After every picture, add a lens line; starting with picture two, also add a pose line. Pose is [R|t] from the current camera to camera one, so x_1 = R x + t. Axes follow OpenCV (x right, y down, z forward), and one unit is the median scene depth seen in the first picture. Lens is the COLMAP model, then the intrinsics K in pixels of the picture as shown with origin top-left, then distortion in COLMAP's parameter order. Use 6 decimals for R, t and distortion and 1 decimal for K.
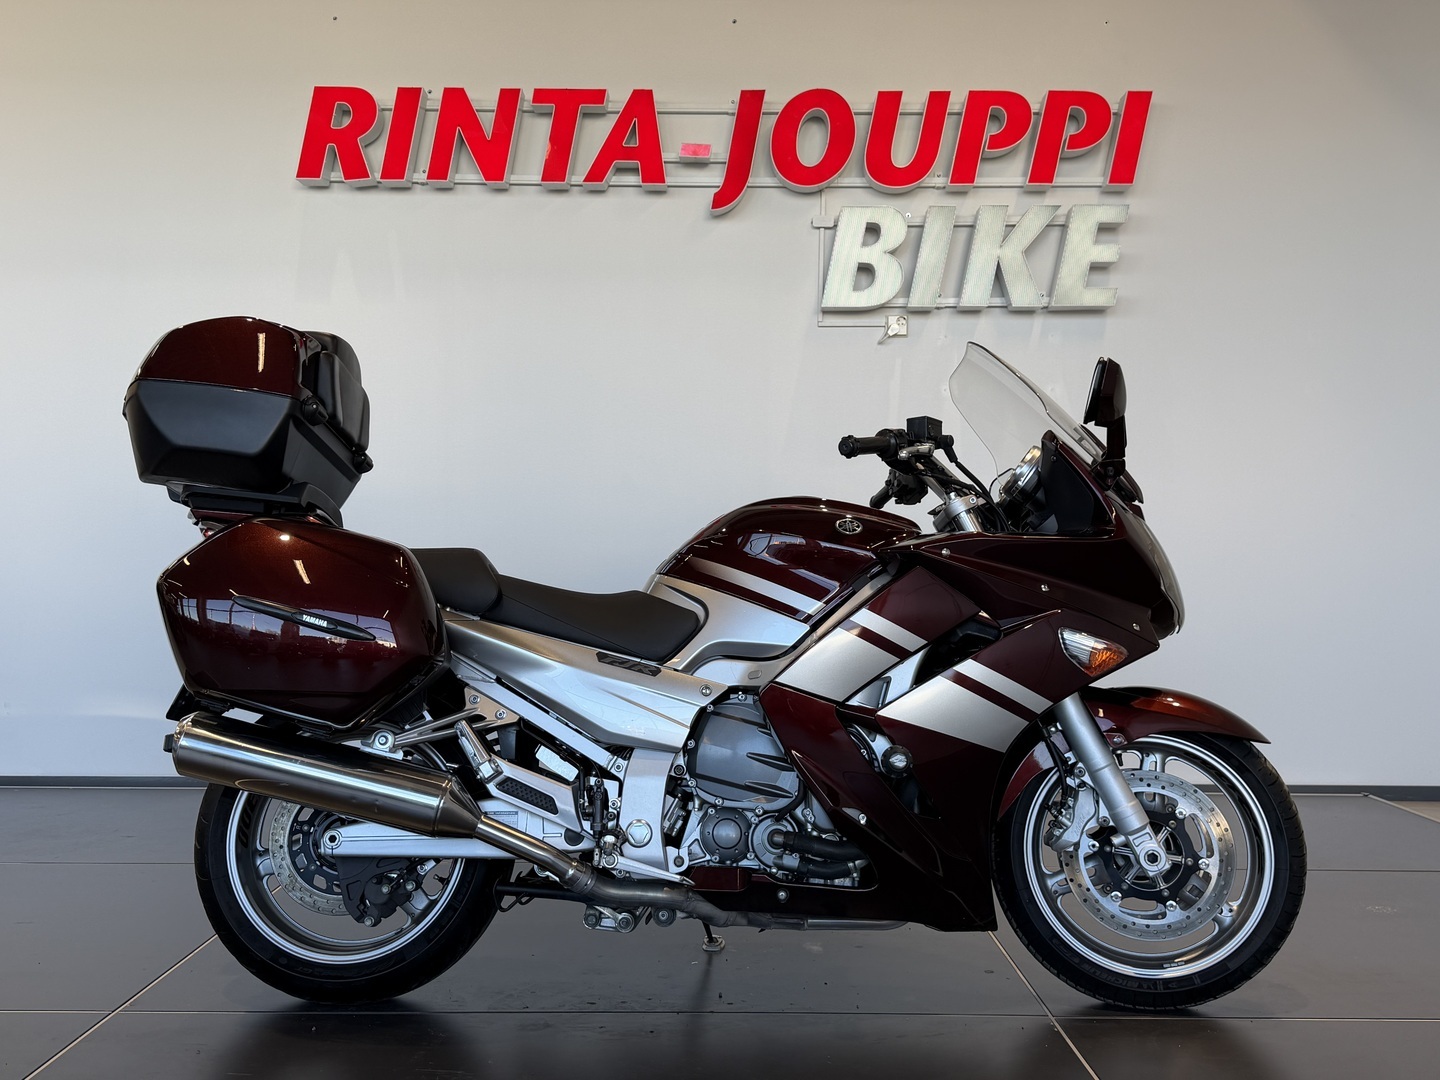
lens RADIAL K [[1370.9, 0, 721.5], [0, 1370.9, 552.5], [0, 0, 1]] dist [0.115941, -0.000106]
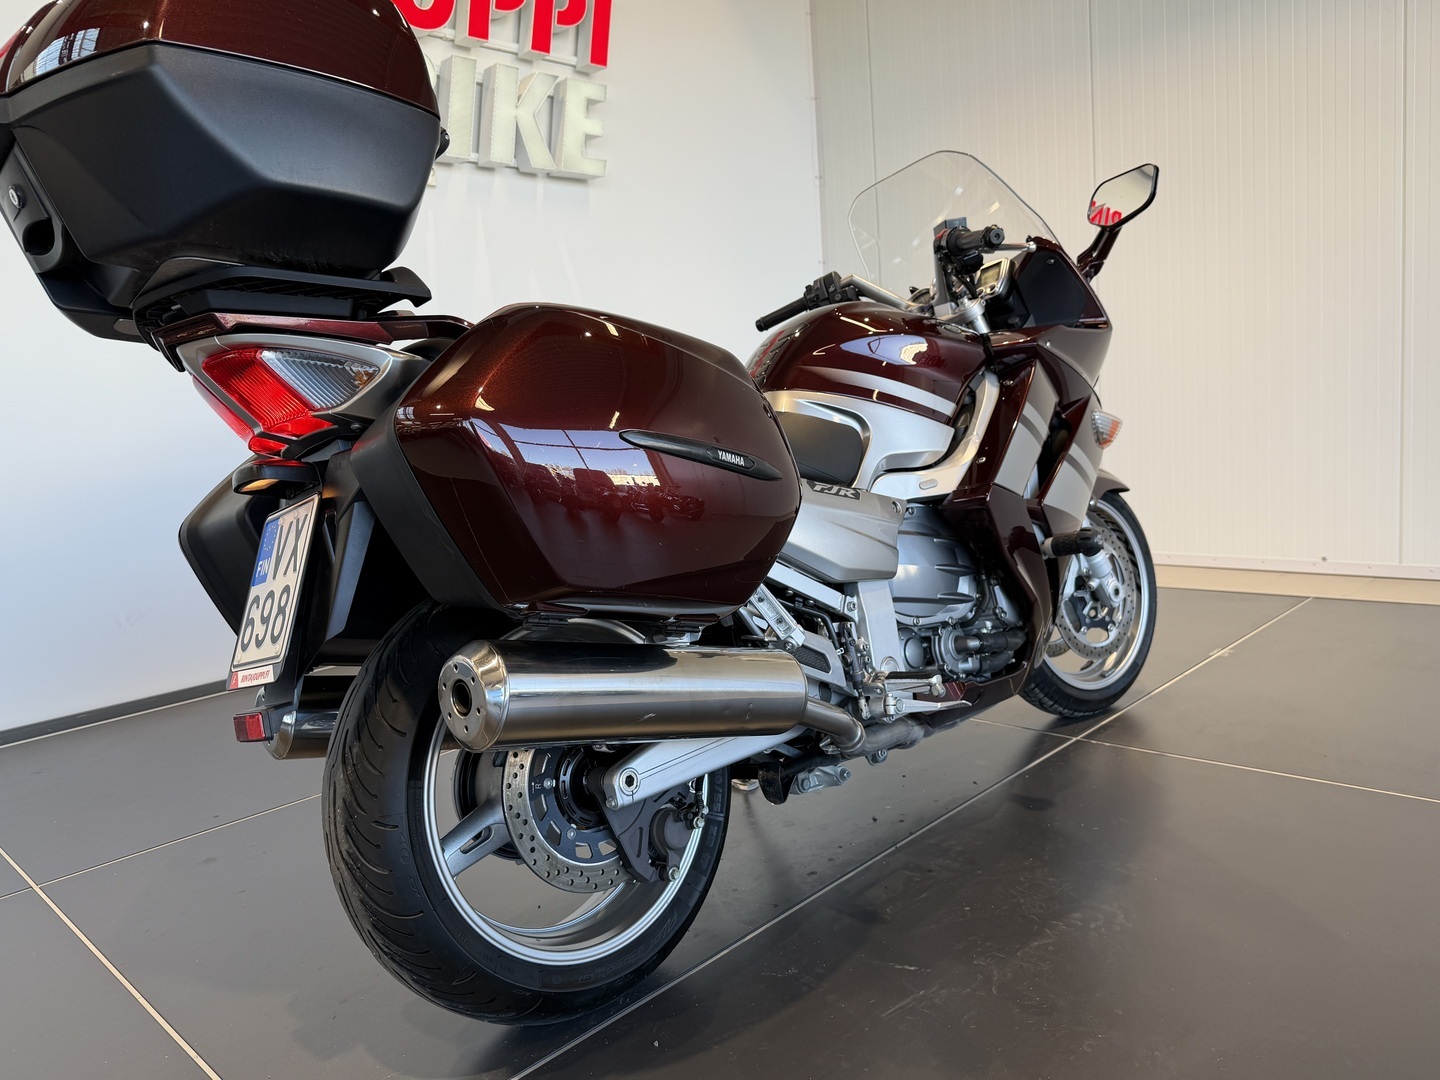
lens RADIAL K [[1033.6, 0, 720.0], [0, 1033.6, 540.0], [0, 0, 1]] dist [0.054899, -0.063230]
pose [[0.711568, -0.151616, 0.686064, -0.548118], [0.075722, 0.987301, 0.139650, 0.016593], [-0.698525, -0.047420, 0.714012, 0.564793]]
